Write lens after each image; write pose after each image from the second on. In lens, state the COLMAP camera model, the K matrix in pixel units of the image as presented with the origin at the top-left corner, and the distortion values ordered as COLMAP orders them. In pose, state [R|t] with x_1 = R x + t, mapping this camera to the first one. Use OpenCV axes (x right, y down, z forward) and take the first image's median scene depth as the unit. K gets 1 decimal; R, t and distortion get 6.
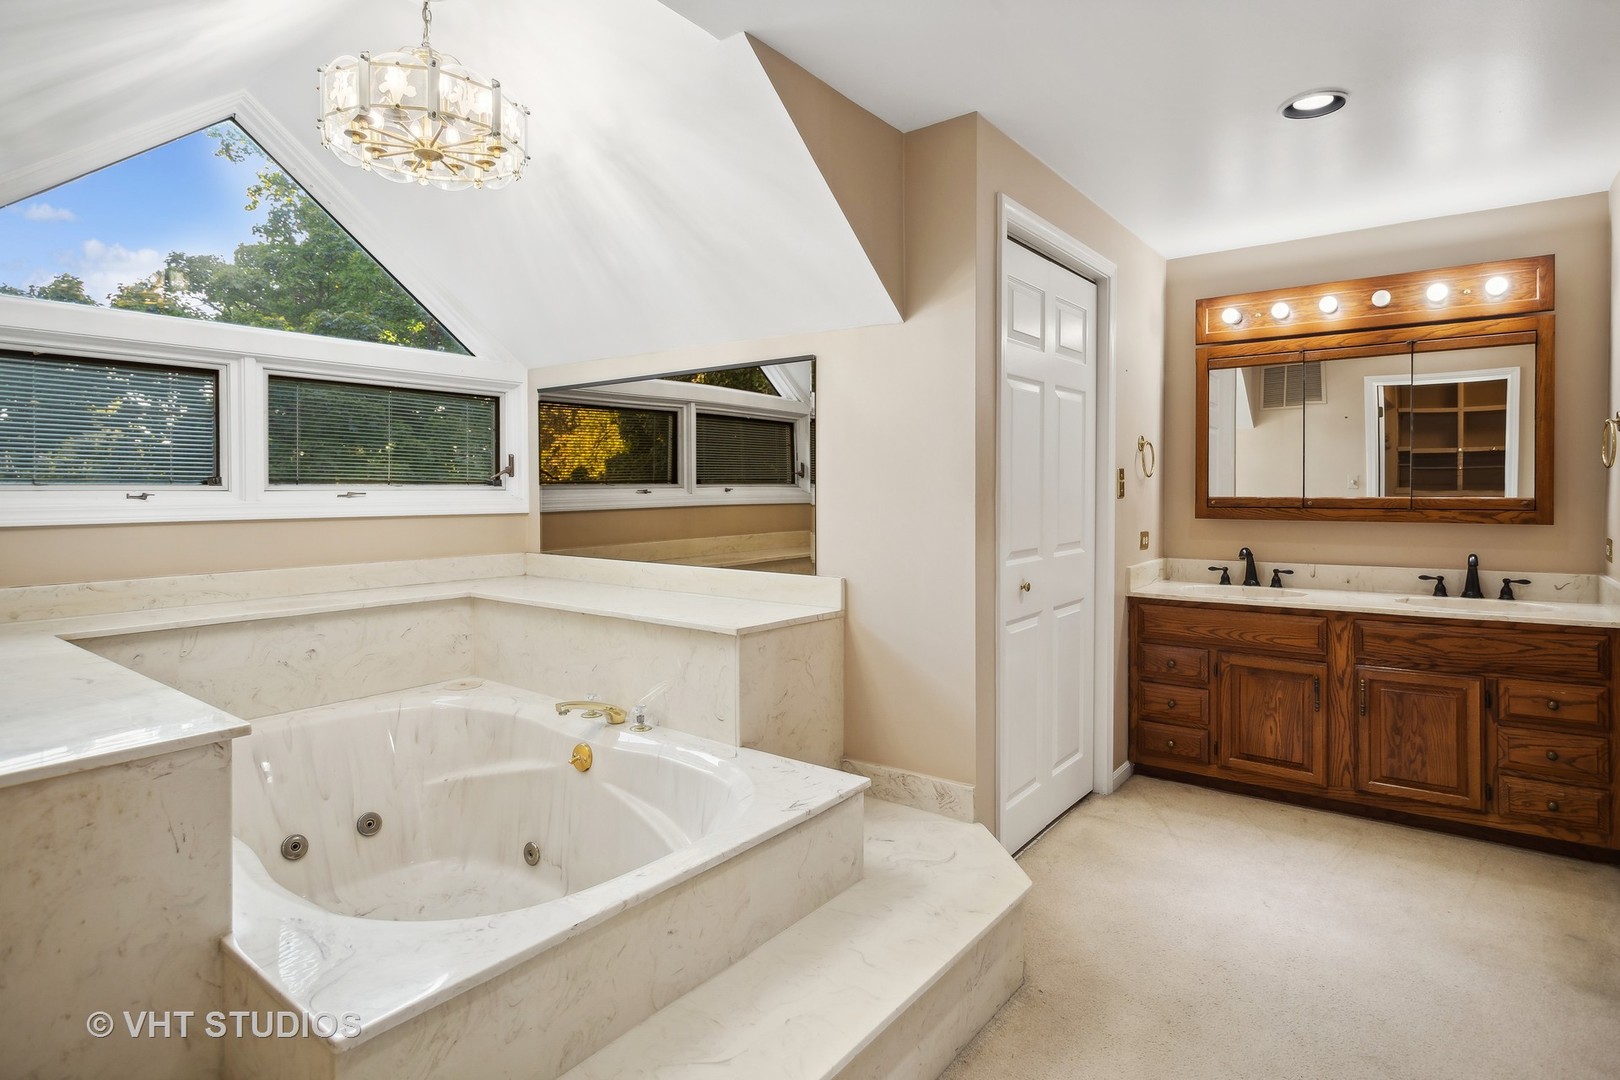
lens RADIAL K [[840.5, 0, 816.0], [0, 840.5, 501.5], [0, 0, 1]] dist [0.000789, -0.000336]
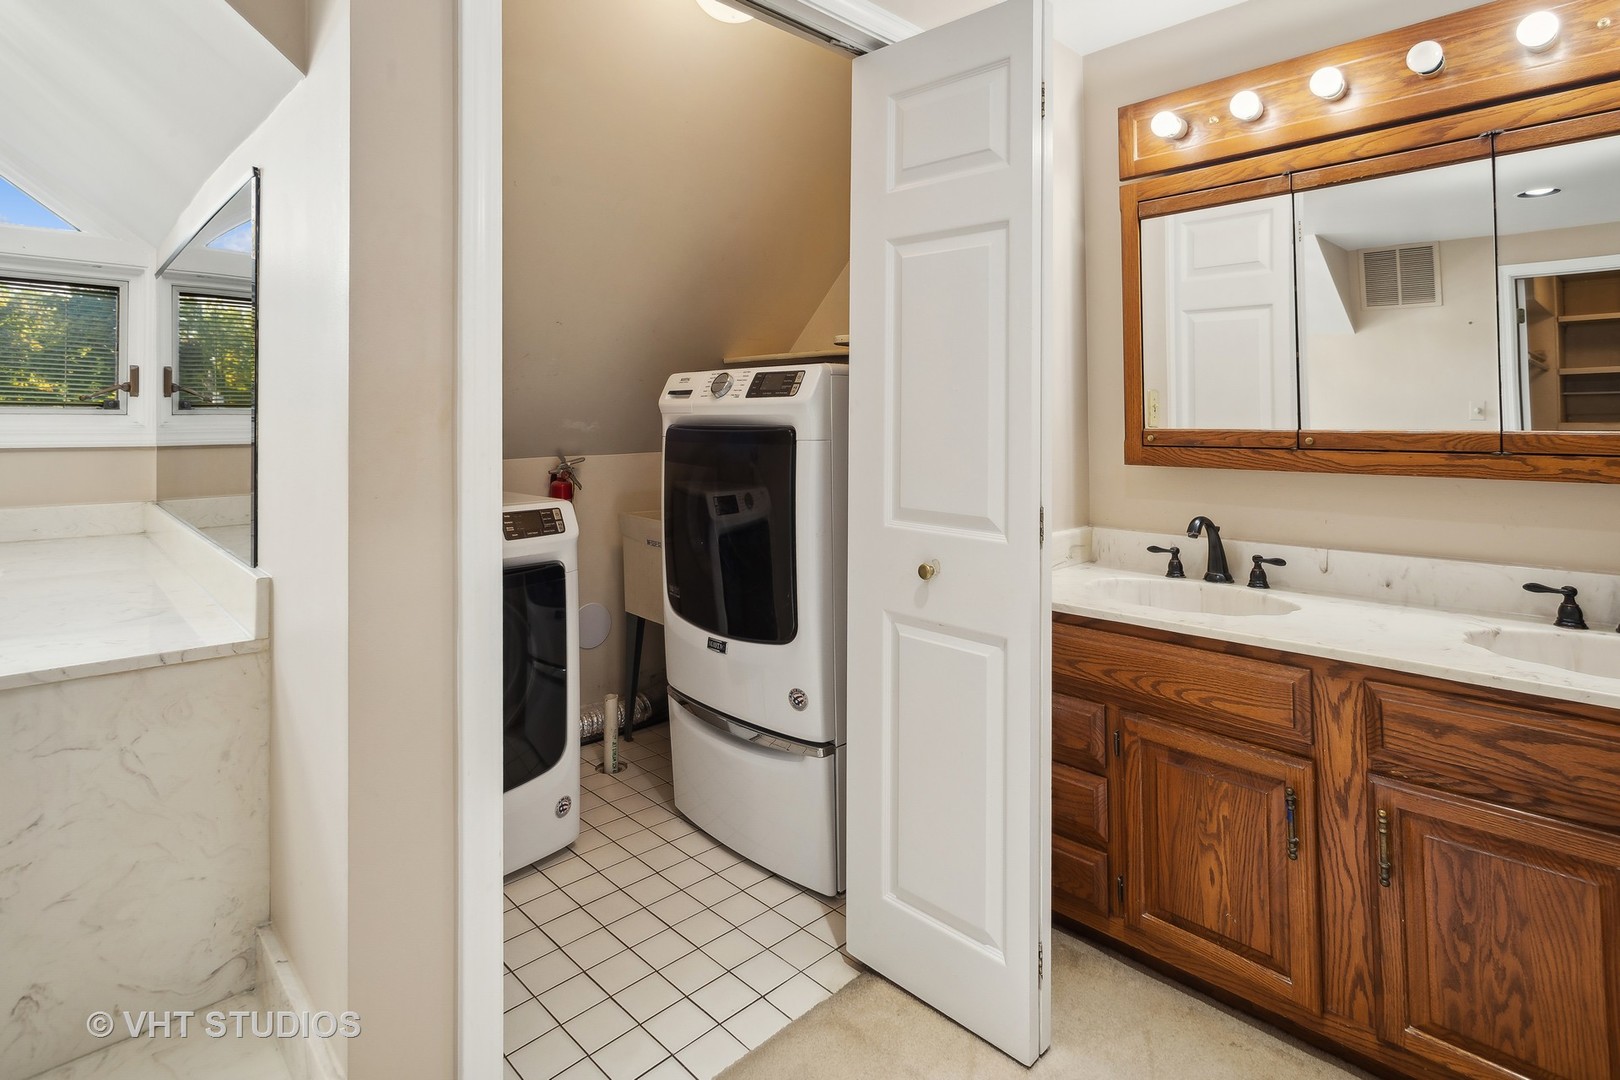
lens RADIAL K [[823.6, 0, 808.5], [0, 823.6, 394.1], [0, 0, 1]] dist [-0.002676, 0.002271]
pose [[0.988364, -0.001350, -0.152103, 0.382757], [-0.005825, 0.998891, -0.046712, -0.001675], [0.151997, 0.047054, 0.987260, 0.456334]]
